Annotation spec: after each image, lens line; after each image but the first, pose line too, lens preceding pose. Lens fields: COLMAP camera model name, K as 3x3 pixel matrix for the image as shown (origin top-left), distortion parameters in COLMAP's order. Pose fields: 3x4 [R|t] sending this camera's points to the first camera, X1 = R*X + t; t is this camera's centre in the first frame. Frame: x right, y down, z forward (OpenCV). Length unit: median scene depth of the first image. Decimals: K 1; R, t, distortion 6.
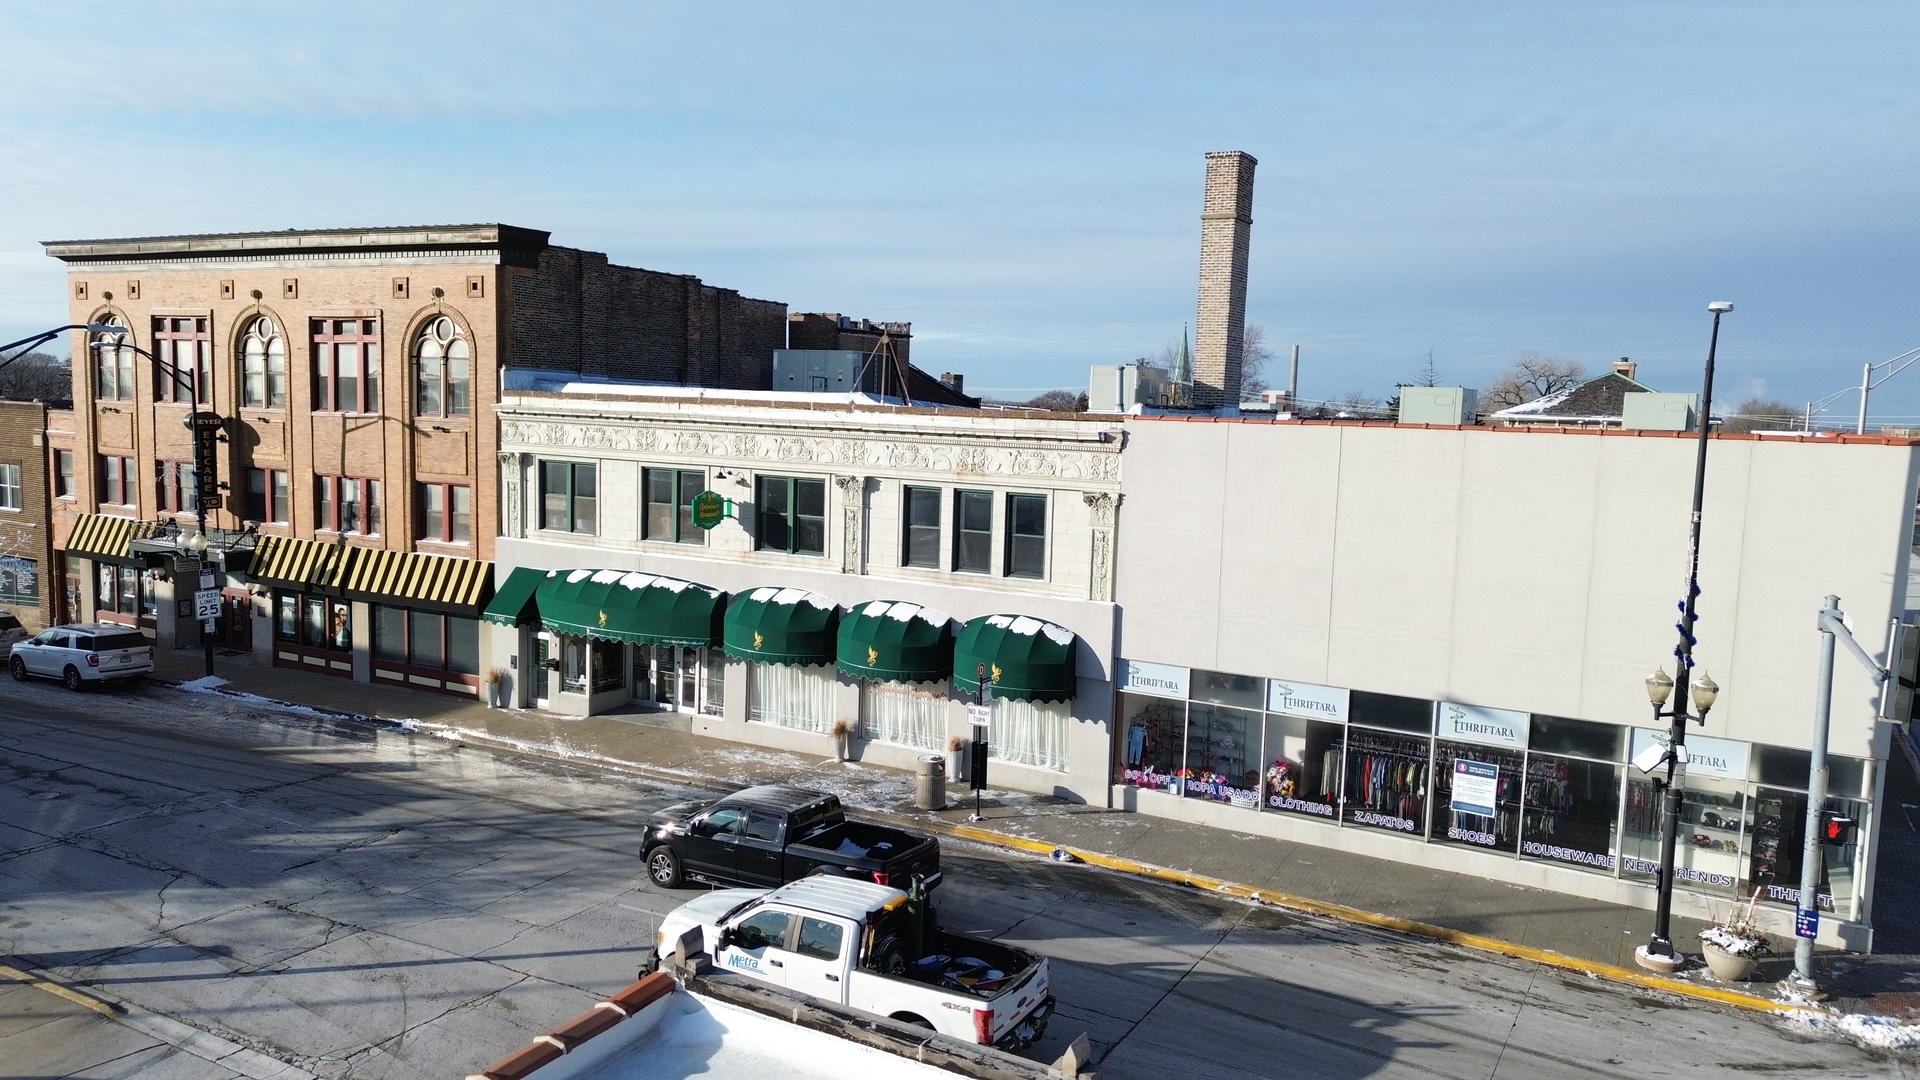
lens RADIAL K [[1357.6, 0, 960.0], [0, 1357.6, 540.0], [0, 0, 1]] dist [0.052655, -0.005423]
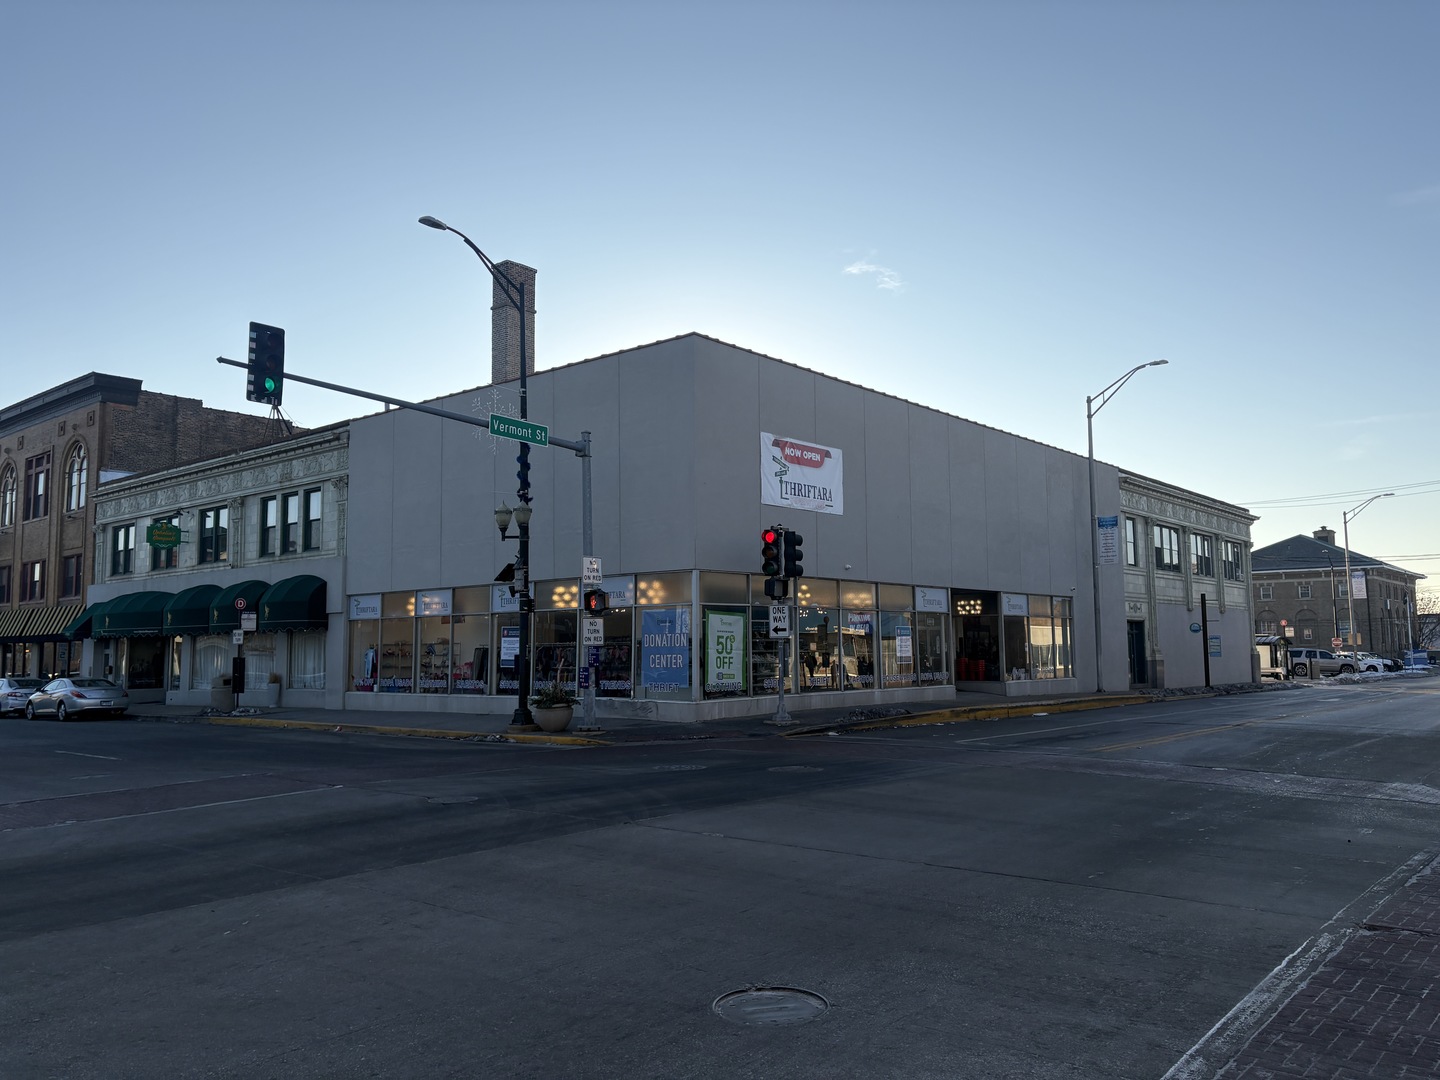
lens RADIAL K [[1086.2, 0, 728.6], [0, 1086.2, 539.1], [0, 0, 1]] dist [0.066134, -0.068633]
pose [[0.982653, -0.059637, -0.175604, 0.626600], [0.022295, 0.978006, -0.207383, 0.244699], [0.184109, 0.199870, 0.962370, 0.005291]]
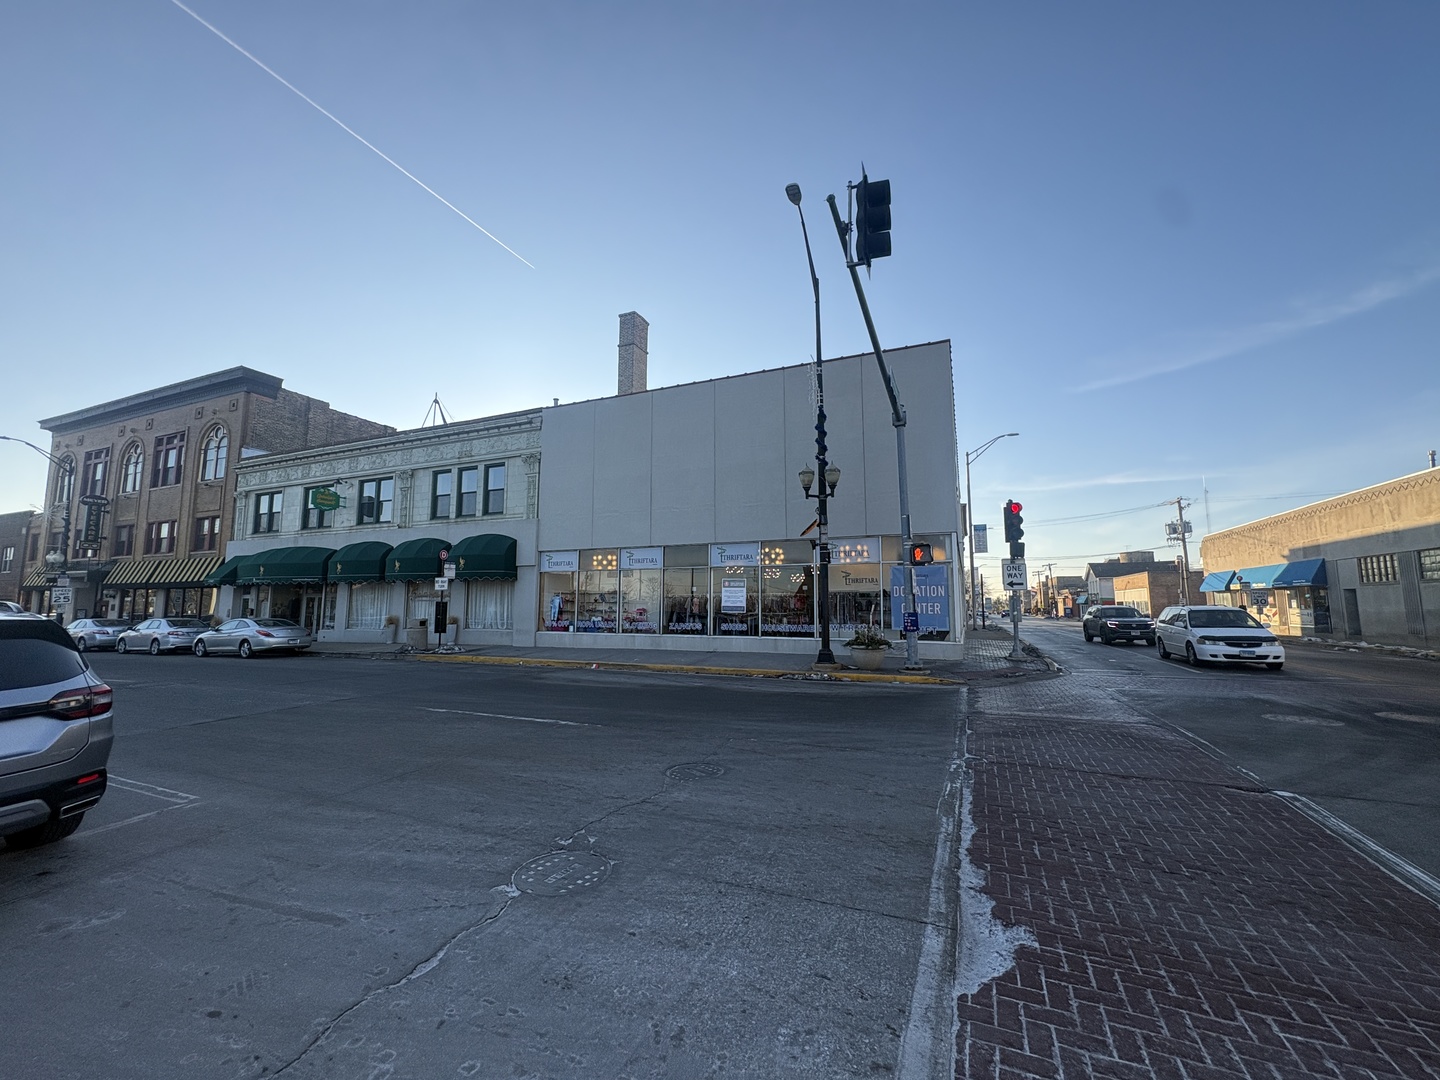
lens RADIAL K [[572.5, 0, 723.4], [0, 572.5, 545.3], [0, 0, 1]] dist [-0.001632, 0.000297]
pose [[0.993232, -0.019685, 0.114469, 0.234596], [0.042661, 0.978476, -0.201904, 0.208469], [-0.108031, 0.205421, 0.972693, 0.280367]]
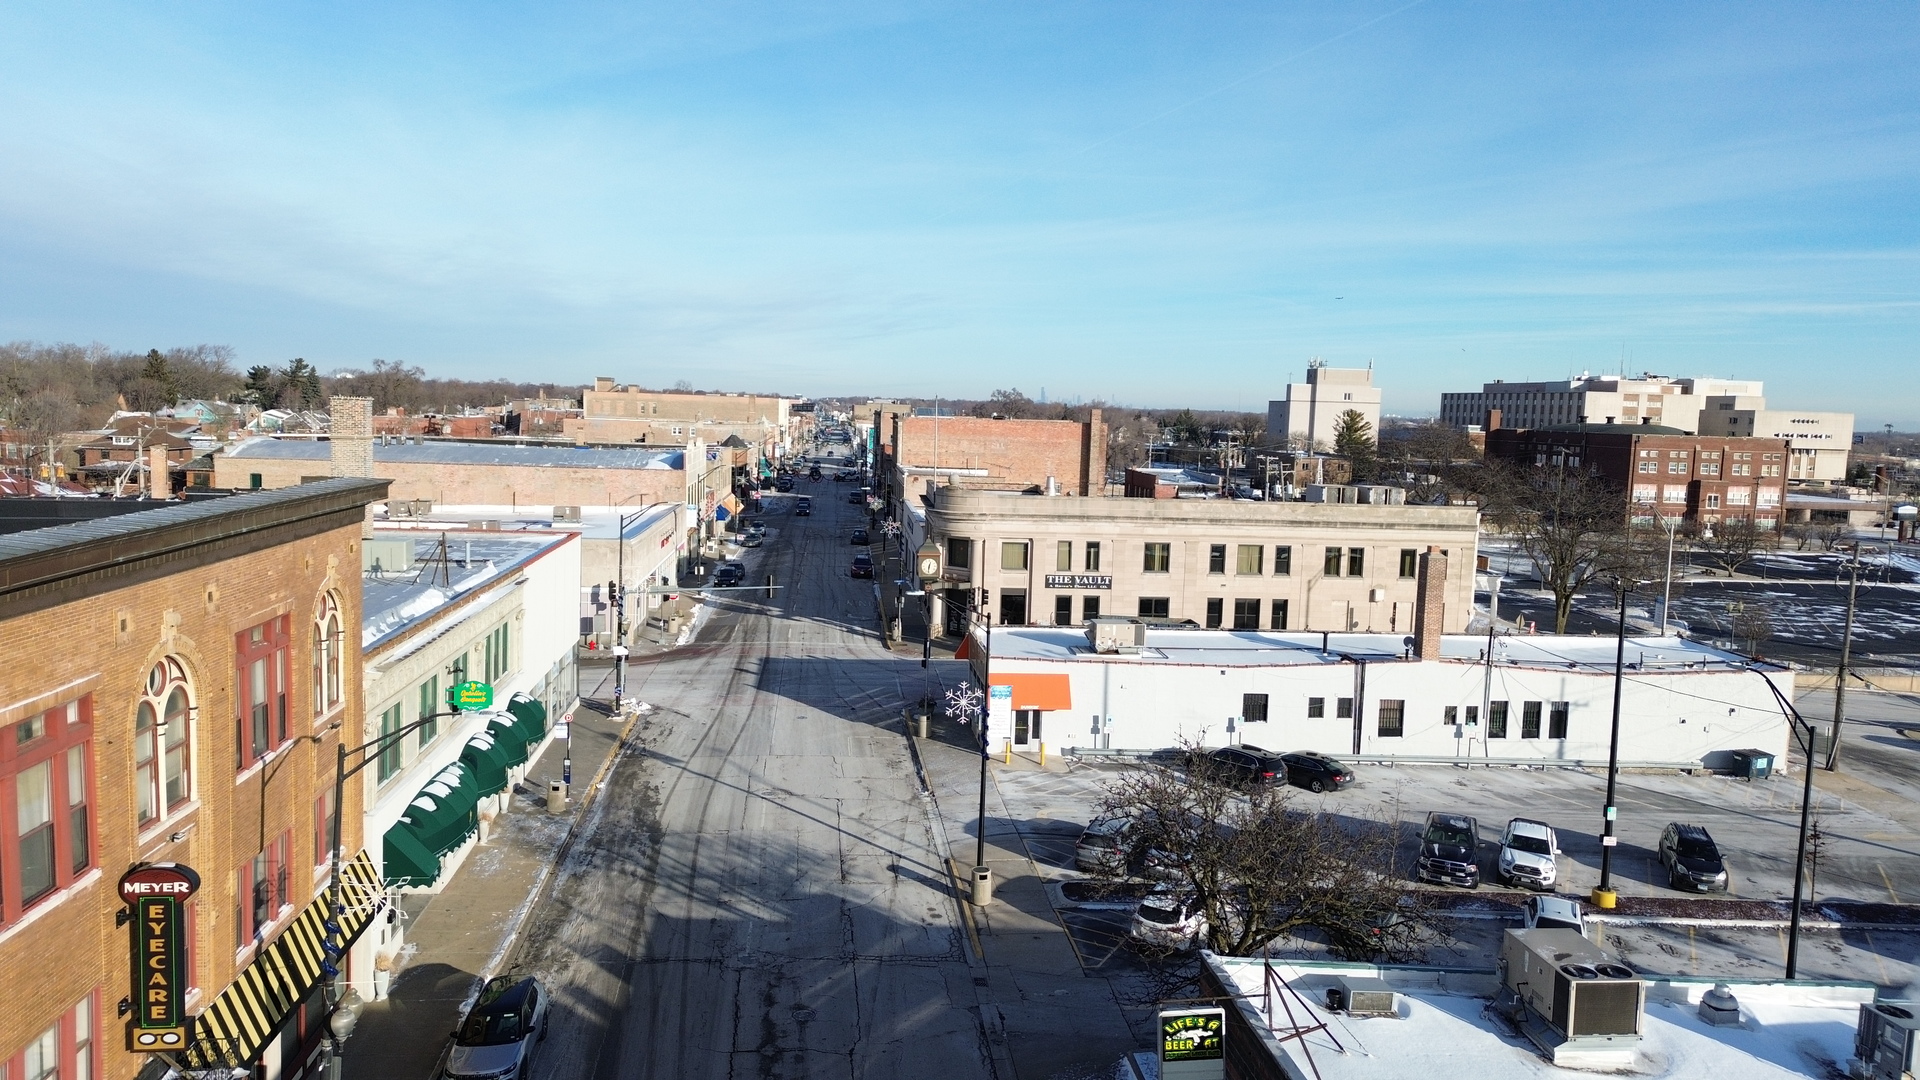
lens RADIAL K [[1357.6, 0, 960.0], [0, 1357.6, 540.0], [0, 0, 1]] dist [0.052655, -0.005423]
pose [[-0.591404, -0.118285, 0.797653, -1.512052], [0.051984, 0.981533, 0.184096, -0.389095], [-0.804698, 0.150340, -0.574333, 1.405996]]
